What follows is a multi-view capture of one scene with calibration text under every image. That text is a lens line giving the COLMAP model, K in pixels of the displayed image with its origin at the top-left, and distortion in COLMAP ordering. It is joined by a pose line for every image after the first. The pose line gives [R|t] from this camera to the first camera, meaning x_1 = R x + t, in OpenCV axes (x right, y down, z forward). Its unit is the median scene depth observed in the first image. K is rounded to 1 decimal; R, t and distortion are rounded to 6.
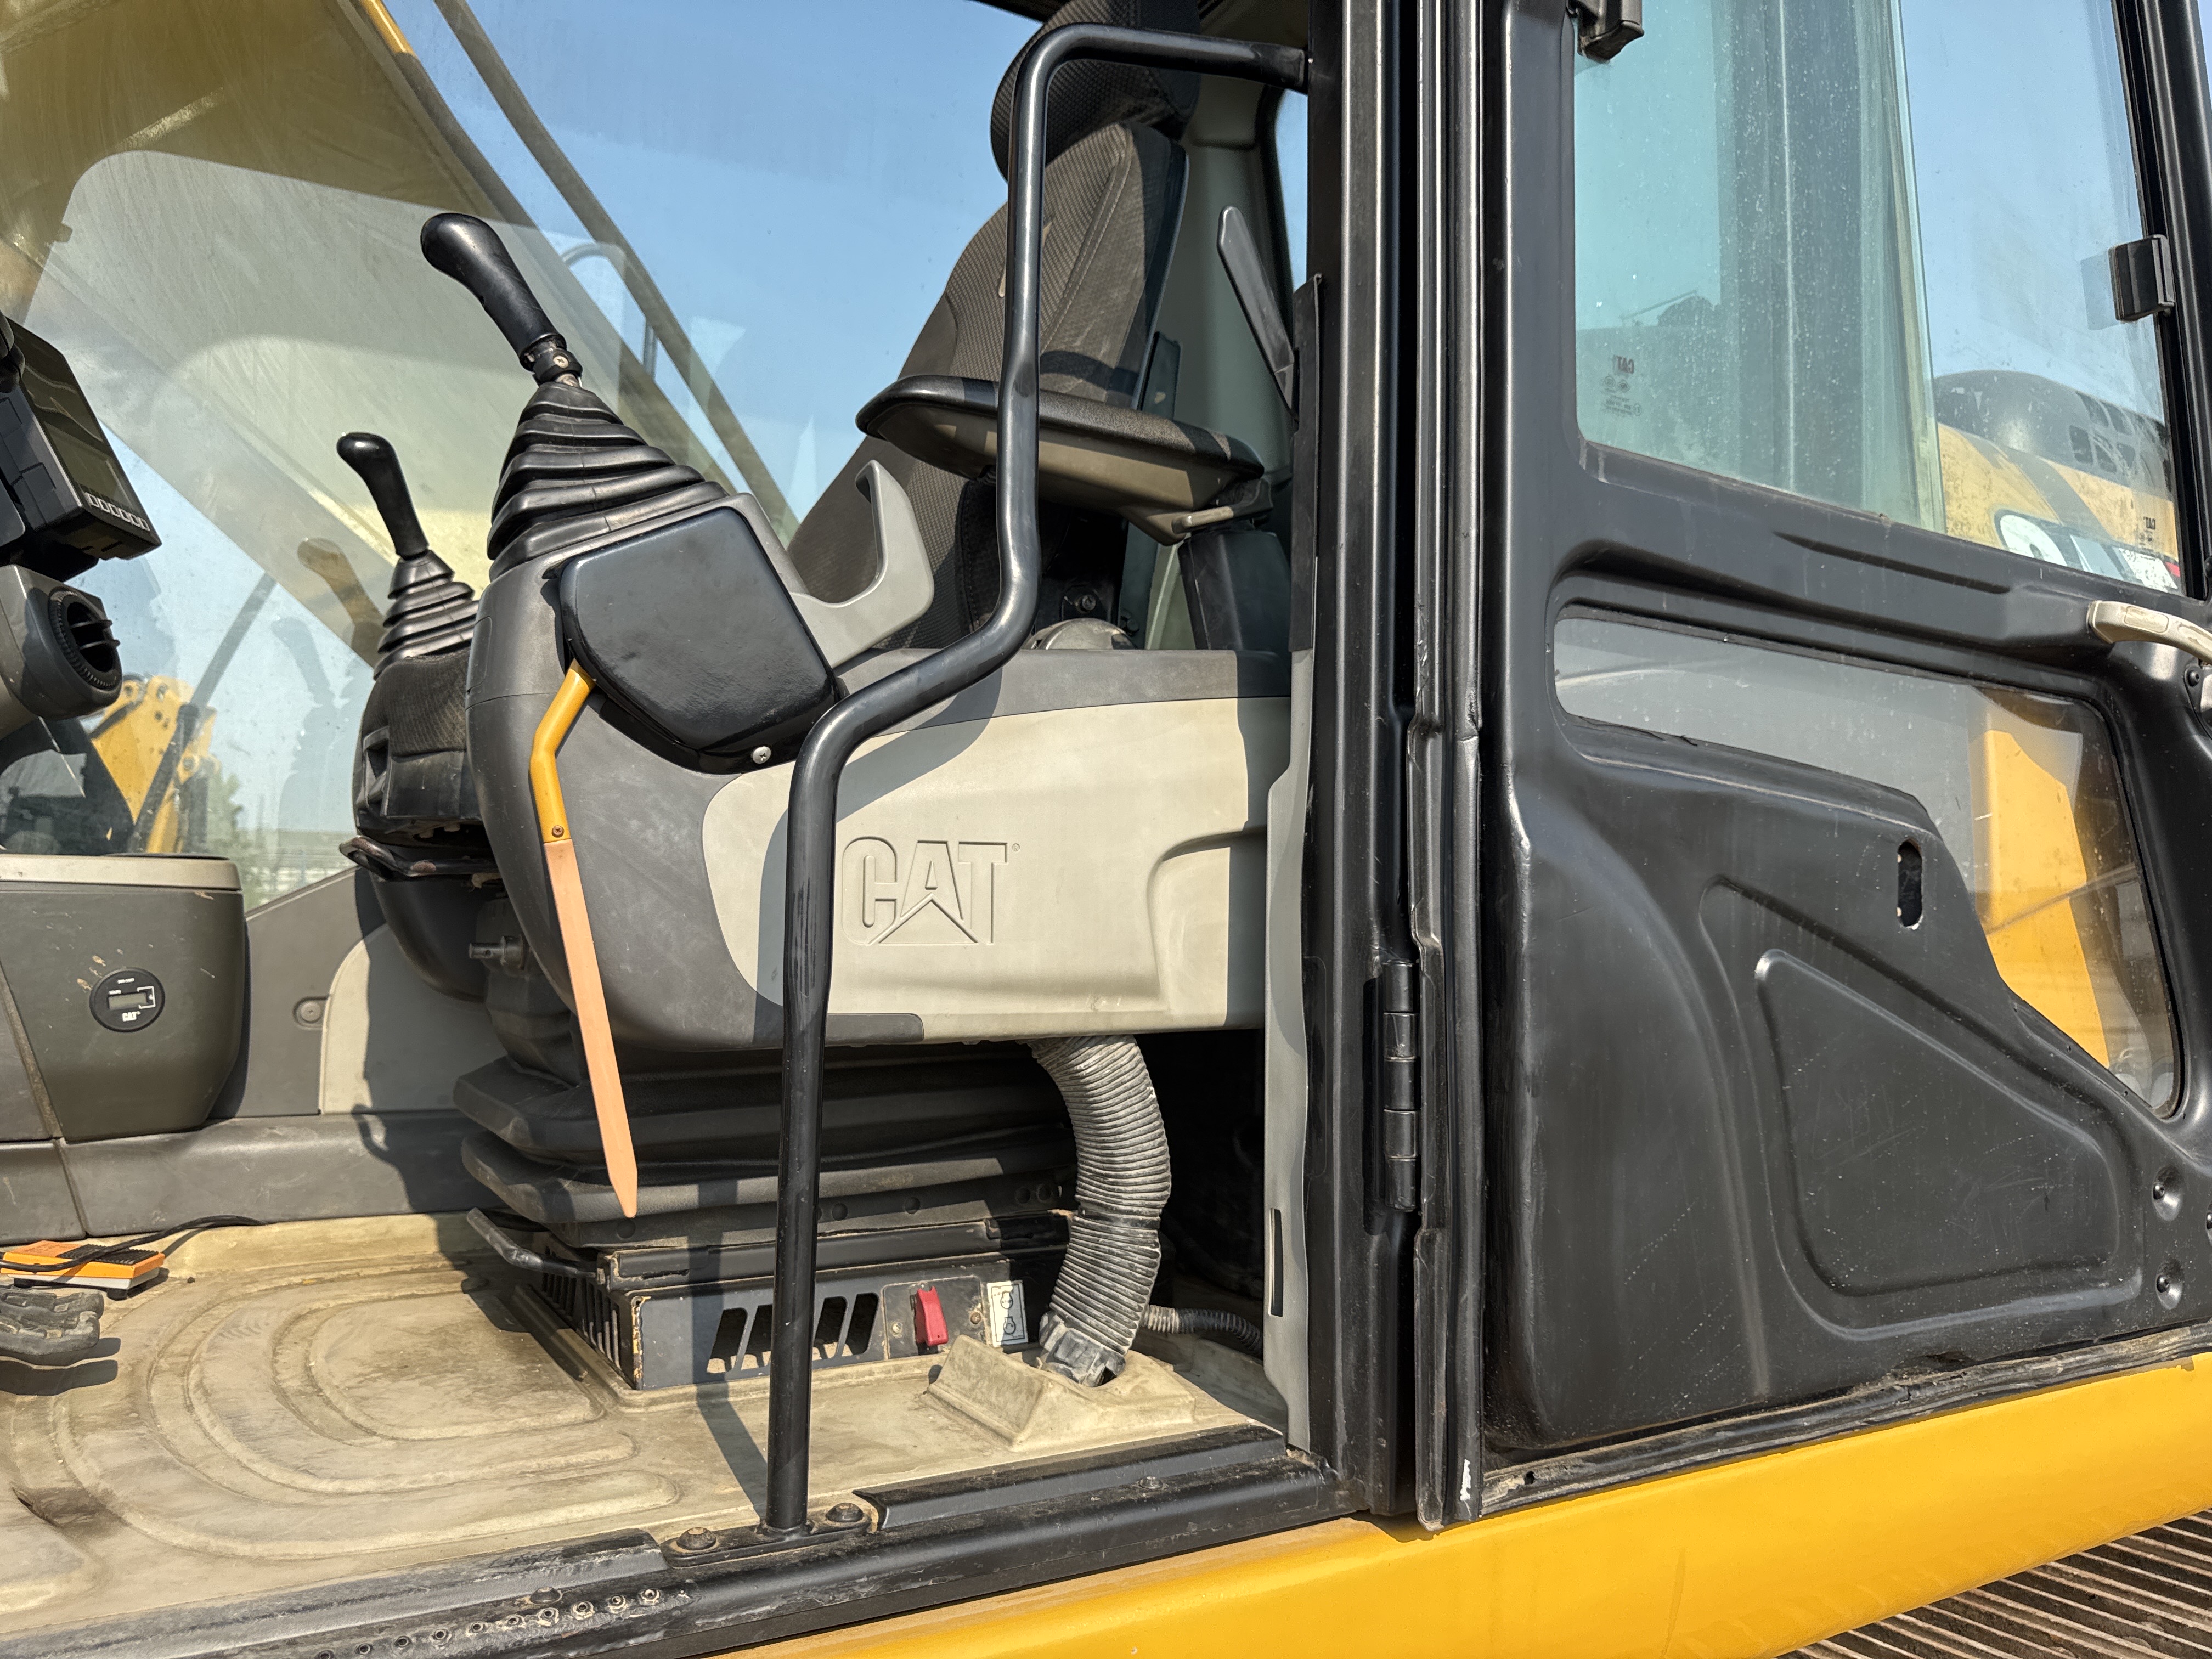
lens RADIAL K [[1583.5, 0, 1085.2], [0, 1583.5, 837.1], [0, 0, 1]] dist [0.001492, -0.009005]
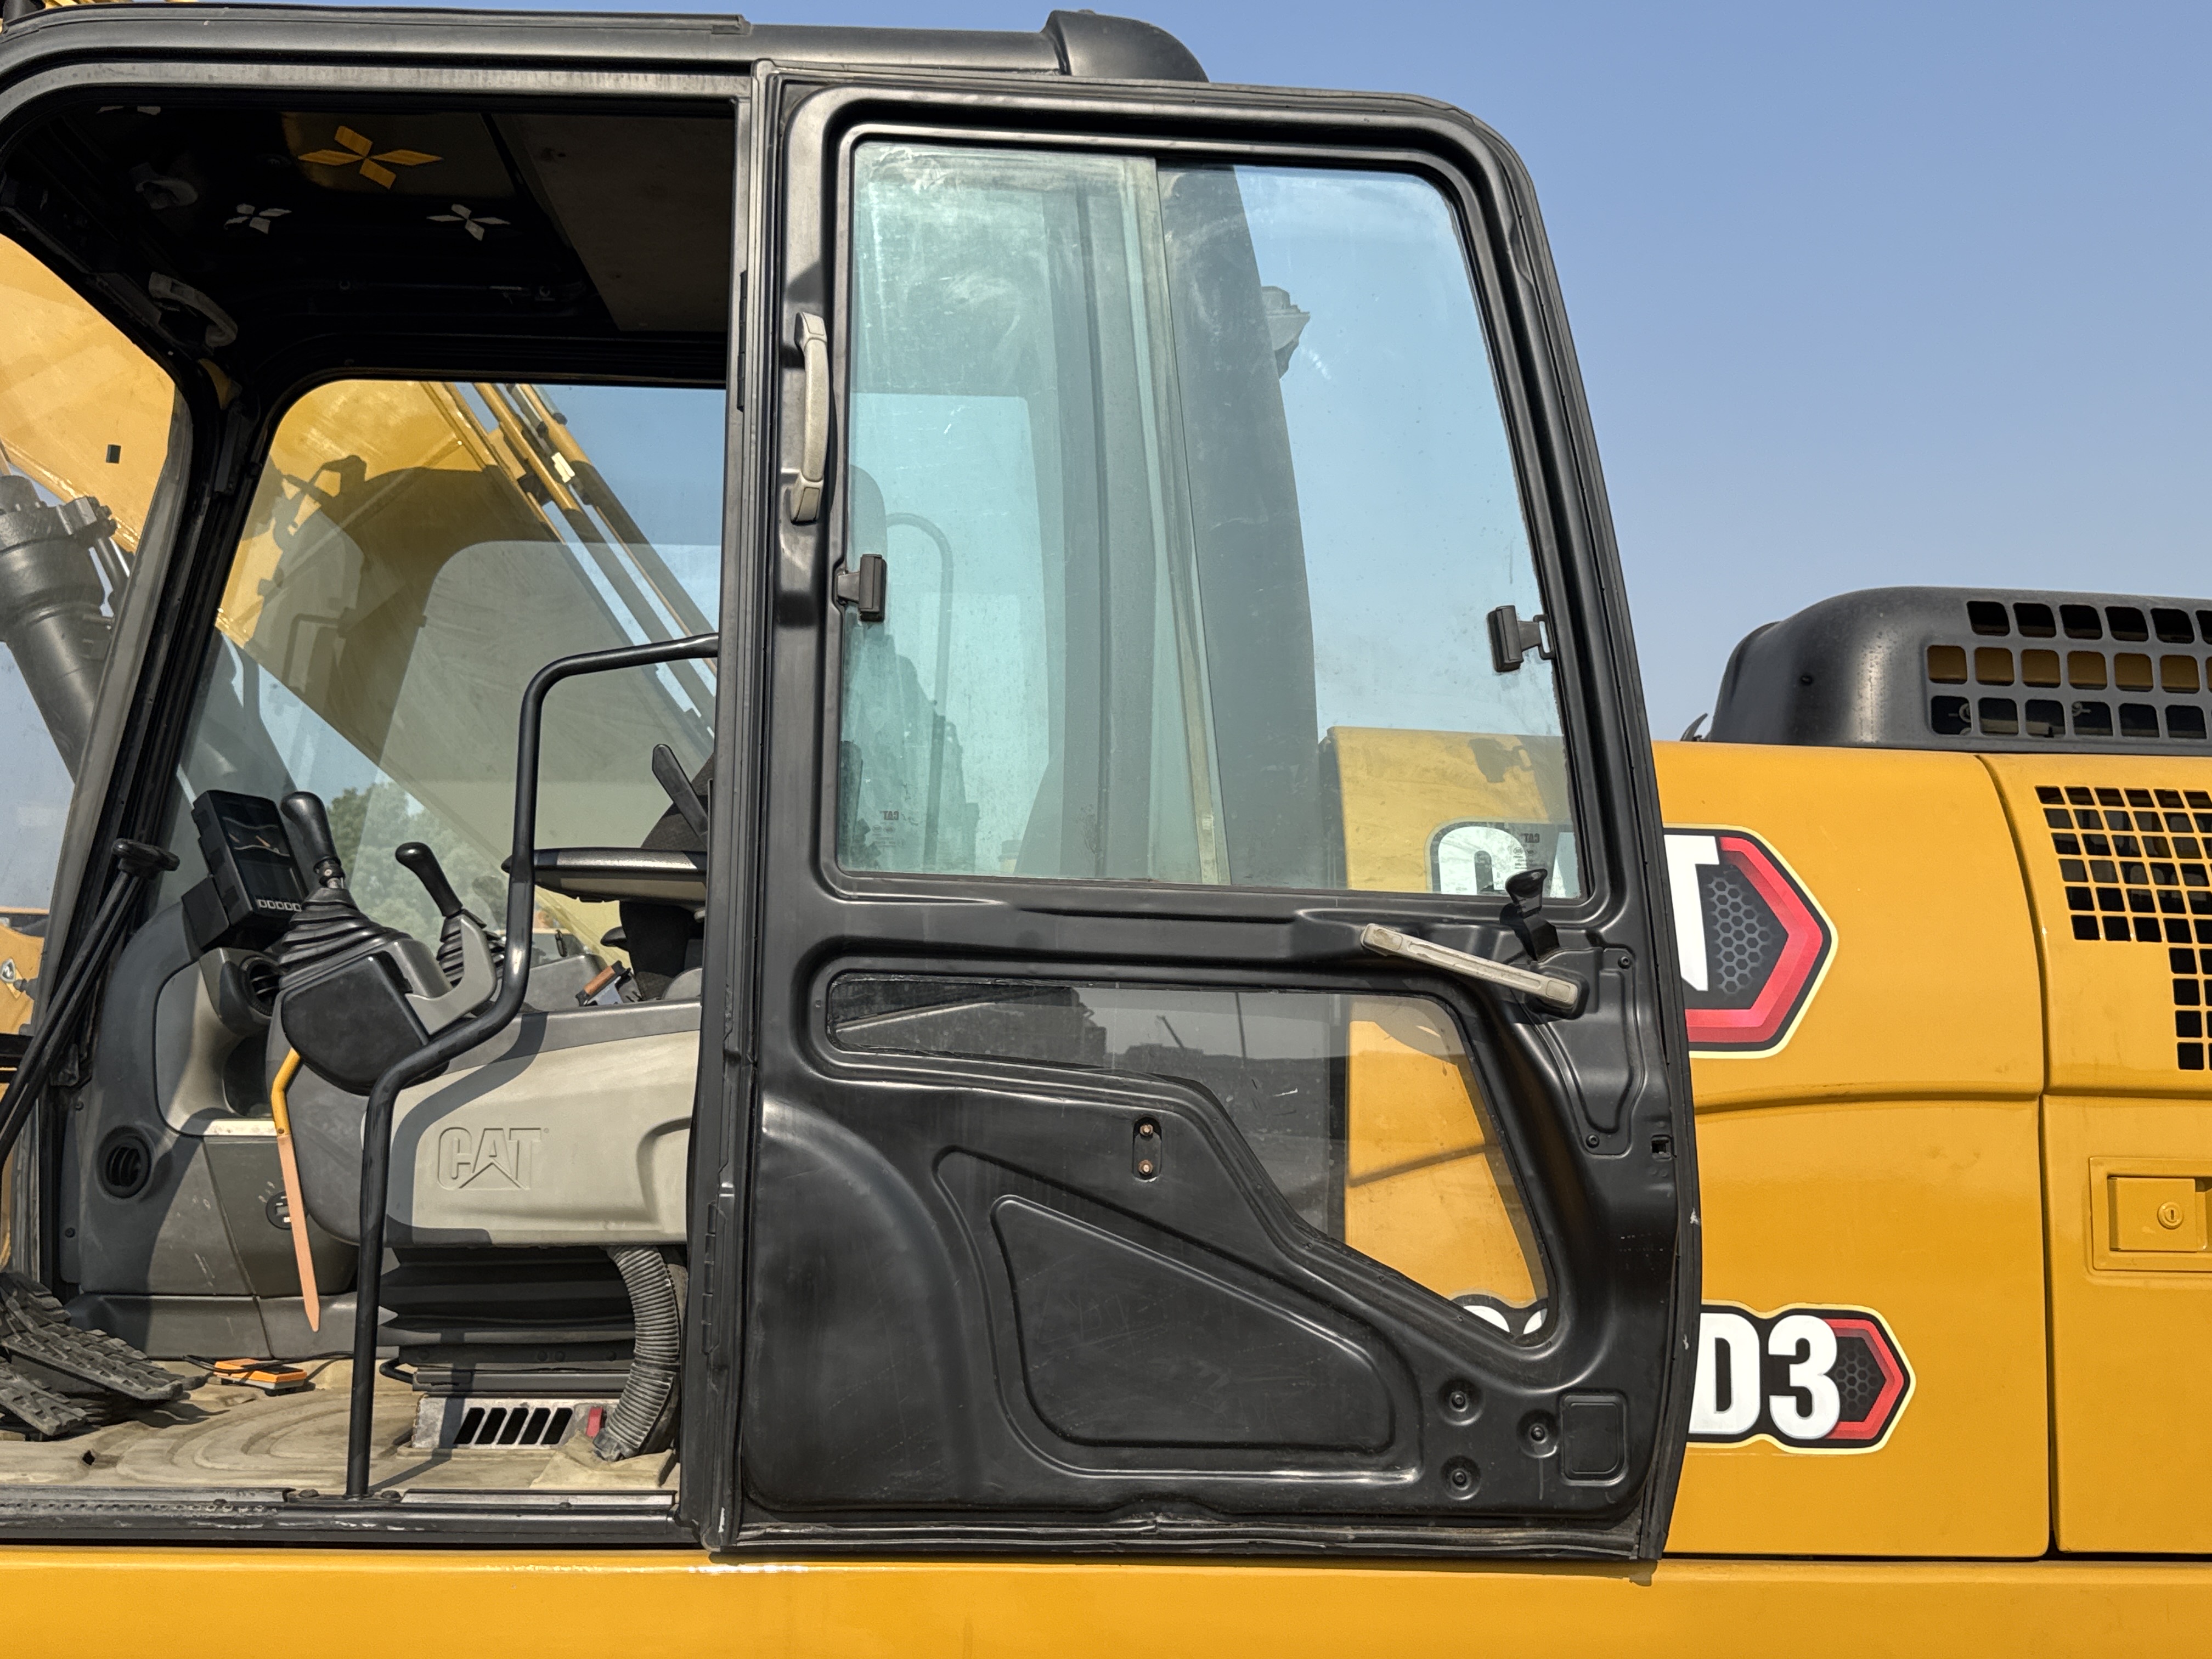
lens RADIAL K [[2359.4, 0, 1119.4], [0, 2359.4, 810.4], [0, 0, 1]] dist [0.010228, 0.000000]
pose [[0.871424, -0.065366, -0.486156, 1.609277], [0.034273, 0.996773, -0.072588, -0.121129], [0.489332, 0.046593, 0.870852, -0.849062]]
